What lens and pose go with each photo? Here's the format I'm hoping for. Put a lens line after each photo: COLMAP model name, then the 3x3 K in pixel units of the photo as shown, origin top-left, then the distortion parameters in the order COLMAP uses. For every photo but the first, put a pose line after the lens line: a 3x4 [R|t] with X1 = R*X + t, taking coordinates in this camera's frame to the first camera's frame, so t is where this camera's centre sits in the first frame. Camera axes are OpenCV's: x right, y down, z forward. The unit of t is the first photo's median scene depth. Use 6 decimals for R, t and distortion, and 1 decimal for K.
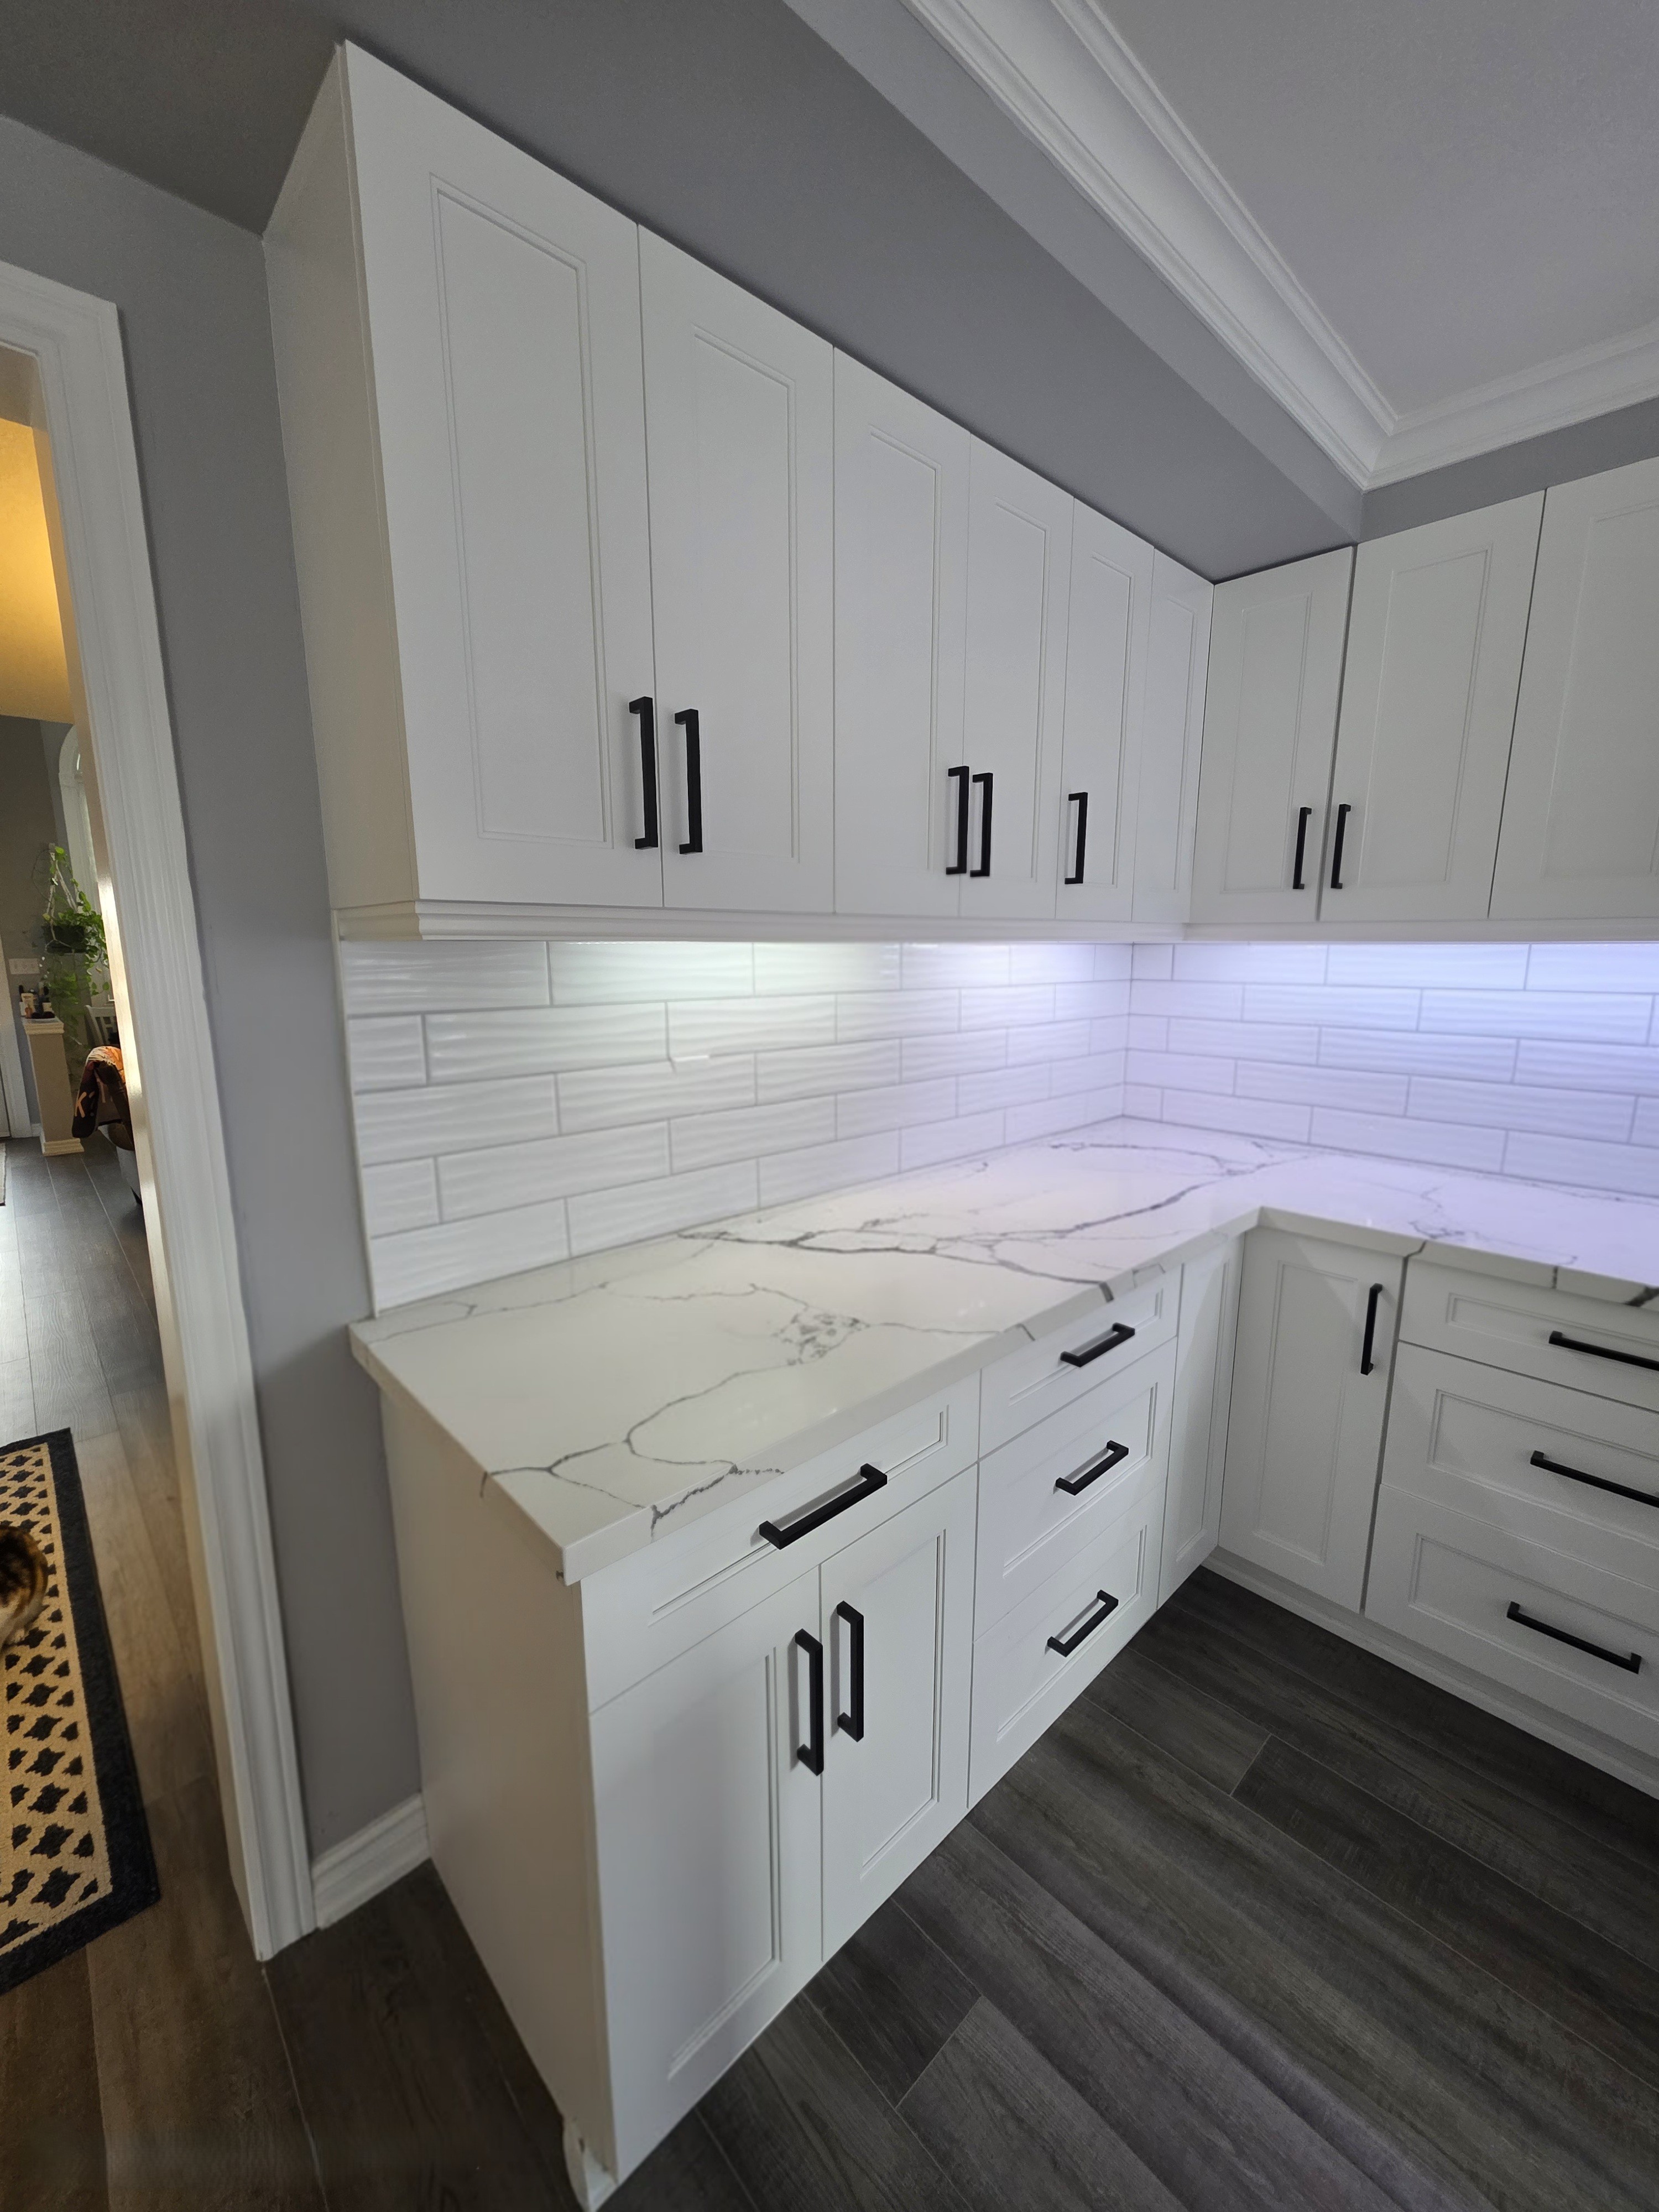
lens RADIAL K [[884.8, 0, 830.7], [0, 884.8, 1106.3], [0, 0, 1]] dist [0.003256, 0.000860]
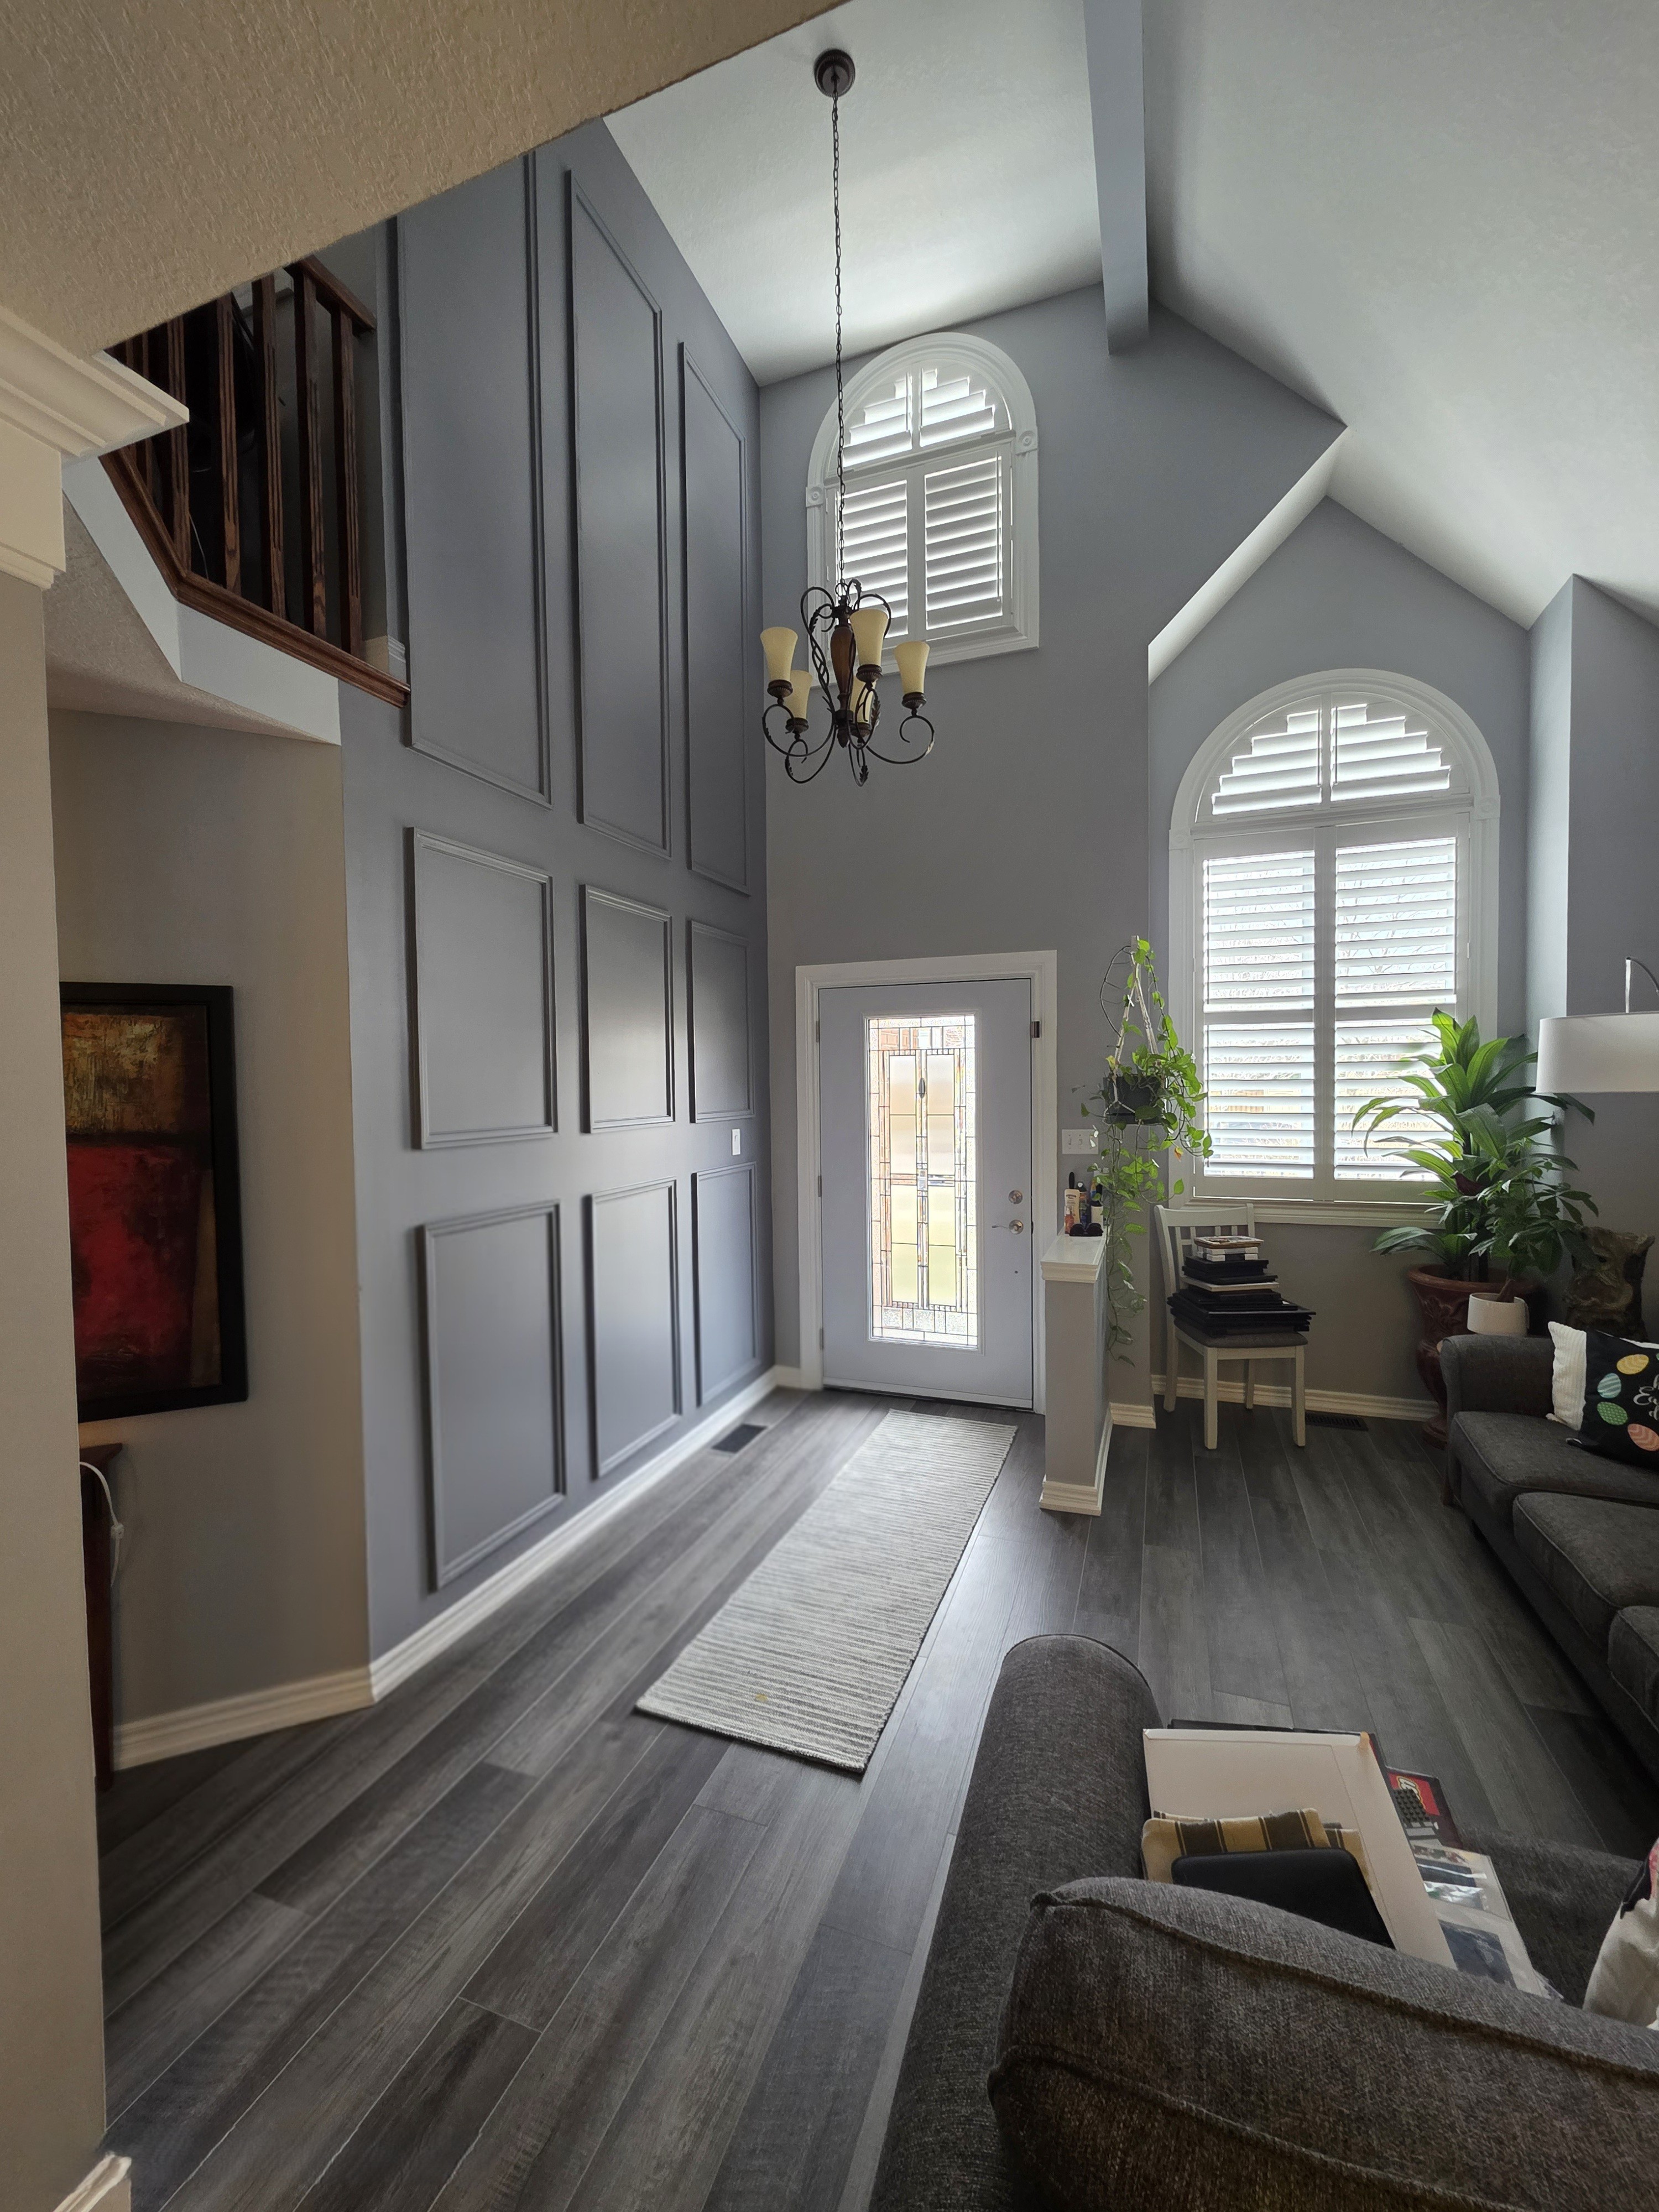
lens RADIAL K [[884.8, 0, 832.7], [0, 884.8, 1111.9], [0, 0, 1]] dist [0.003256, 0.000860]
pose [[0.442652, 0.019036, -0.896491, -0.441638], [-0.146997, 0.987790, -0.051606, -0.123449], [0.884563, 0.154625, 0.440045, 0.583436]]
